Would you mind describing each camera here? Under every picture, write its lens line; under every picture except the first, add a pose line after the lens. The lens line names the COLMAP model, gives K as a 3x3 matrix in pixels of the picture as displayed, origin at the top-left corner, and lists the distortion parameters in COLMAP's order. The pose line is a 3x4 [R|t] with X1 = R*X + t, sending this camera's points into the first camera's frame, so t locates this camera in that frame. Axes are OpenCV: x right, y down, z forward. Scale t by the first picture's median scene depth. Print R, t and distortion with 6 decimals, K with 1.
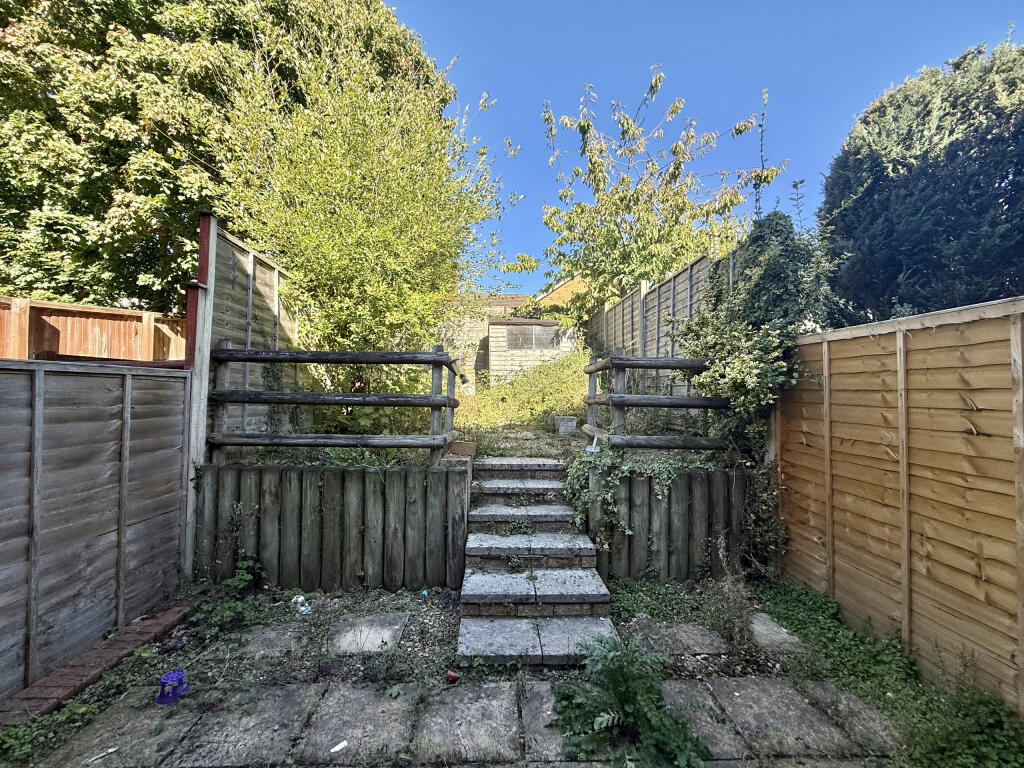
lens RADIAL K [[406.6, 0, 512.5], [0, 406.6, 383.6], [0, 0, 1]] dist [0.001118, 0.000277]
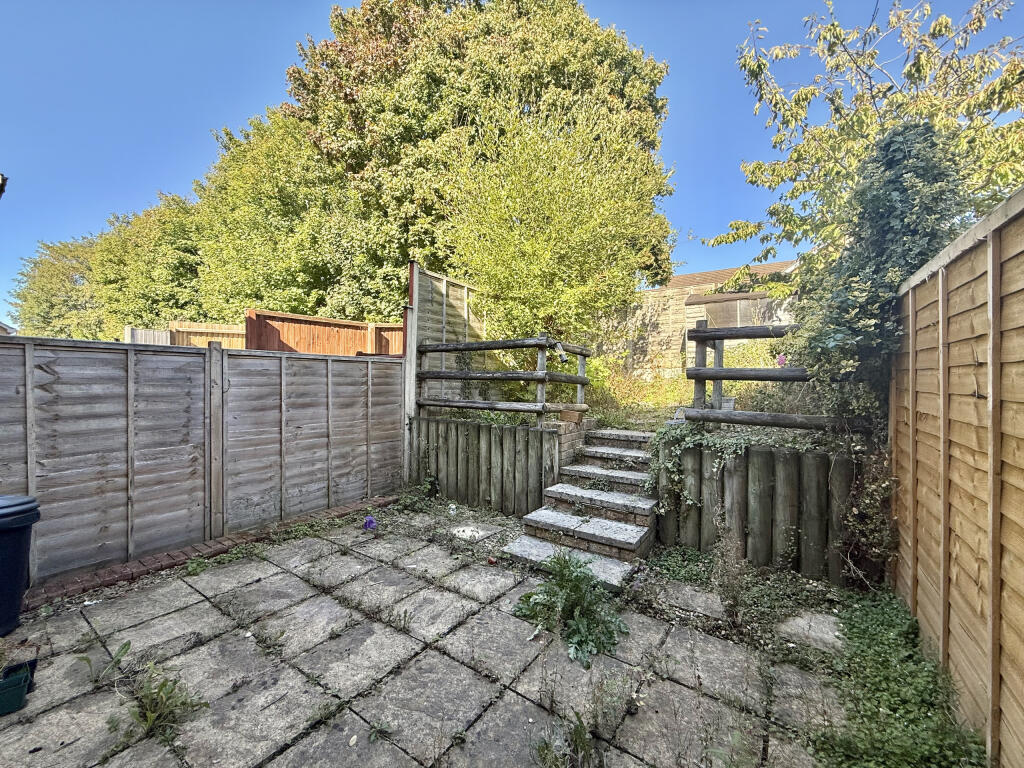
lens RADIAL K [[406.6, 0, 511.8], [0, 406.6, 383.1], [0, 0, 1]] dist [0.001118, 0.000277]
pose [[0.802513, -0.001995, -0.596631, 0.529935], [0.016844, 0.999672, 0.019314, 0.040762], [0.596396, -0.025549, 0.802283, -0.071623]]
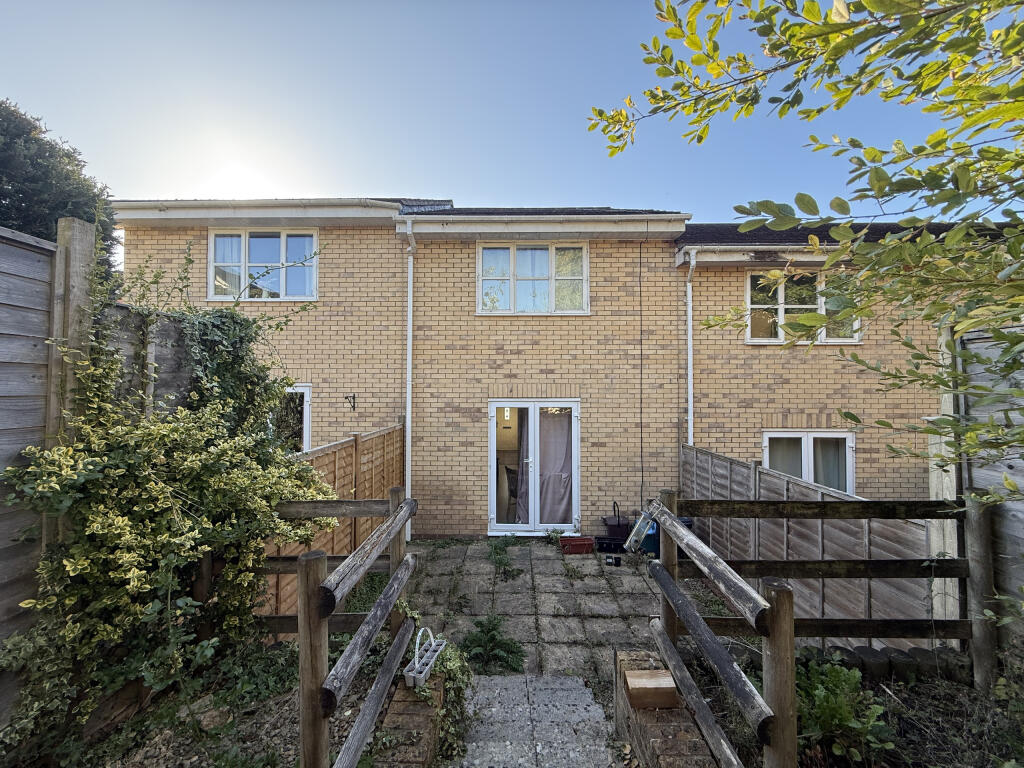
lens RADIAL K [[406.6, 0, 512.8], [0, 406.6, 383.1], [0, 0, 1]] dist [0.001118, 0.000277]
pose [[-0.998721, -0.006298, 0.050161, 0.033424], [-0.008088, 0.999334, -0.035571, -0.290239], [-0.049904, -0.035932, -0.998107, 1.868259]]
